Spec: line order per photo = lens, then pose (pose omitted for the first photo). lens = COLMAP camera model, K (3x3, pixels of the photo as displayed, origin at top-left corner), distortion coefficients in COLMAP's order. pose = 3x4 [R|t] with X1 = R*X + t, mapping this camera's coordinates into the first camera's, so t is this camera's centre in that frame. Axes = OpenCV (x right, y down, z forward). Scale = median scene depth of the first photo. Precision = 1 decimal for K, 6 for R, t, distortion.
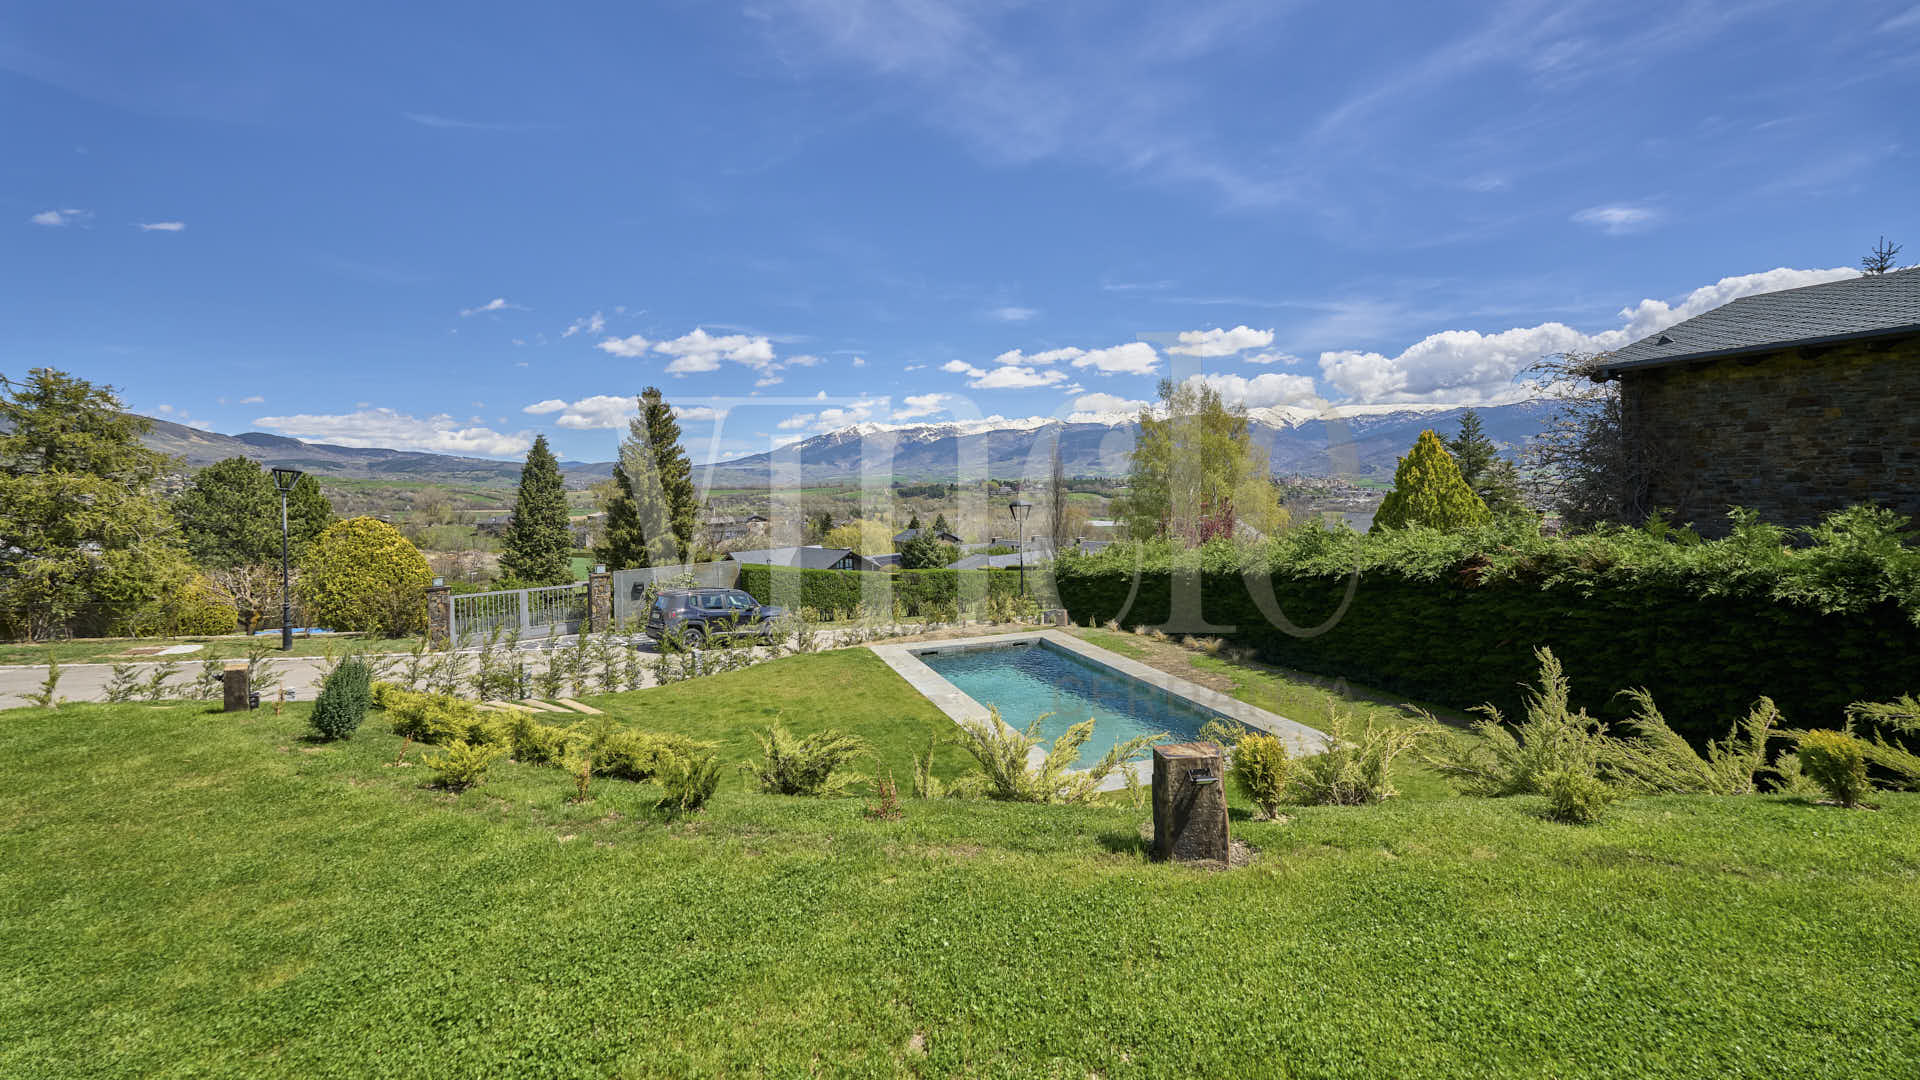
lens RADIAL K [[880.8, 0, 960.0], [0, 880.8, 540.0], [0, 0, 1]] dist [0.001076, 0.000167]
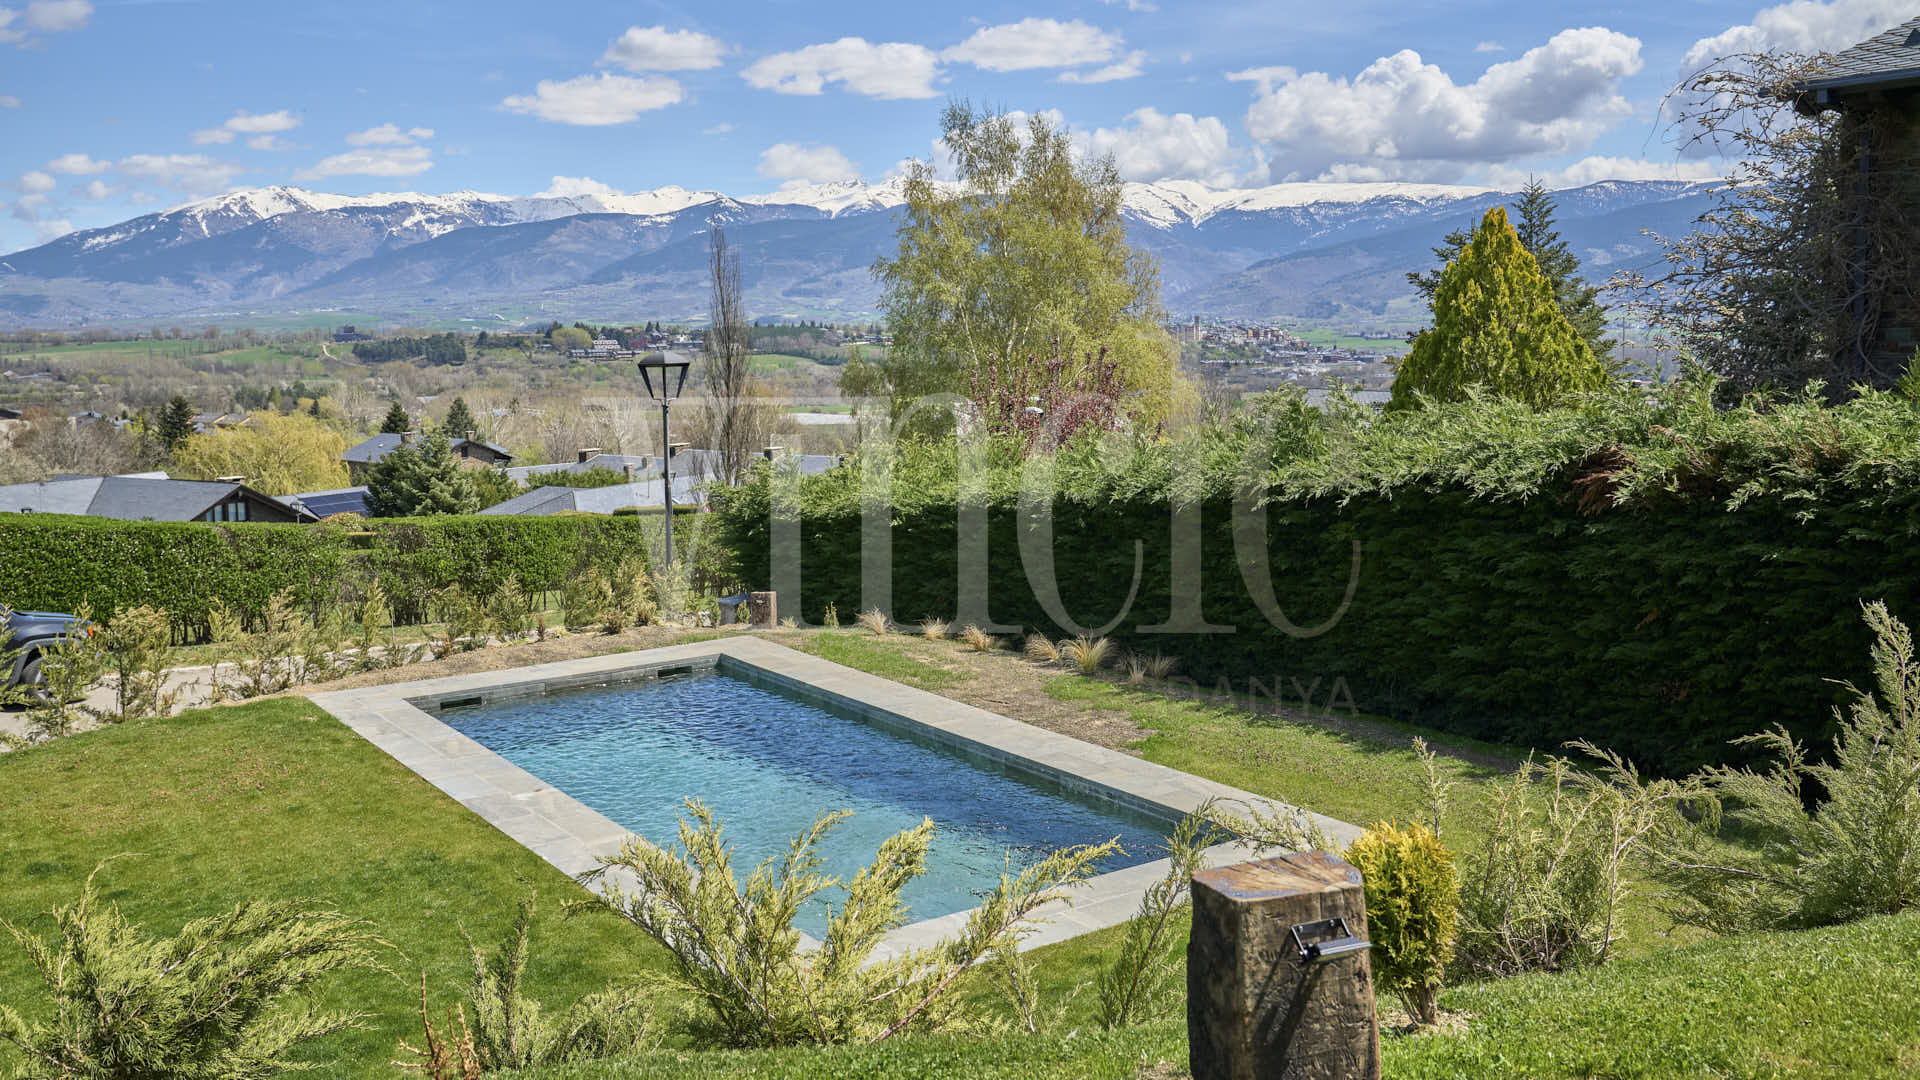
lens RADIAL K [[1641.1, 0, 960.0], [0, 1641.1, 540.0], [0, 0, 1]] dist [0.051371, -0.077439]
pose [[0.953357, -0.021210, 0.301100, -0.049389], [0.013834, 0.999550, 0.026608, 0.035273], [-0.301529, -0.021202, 0.953221, 0.181724]]
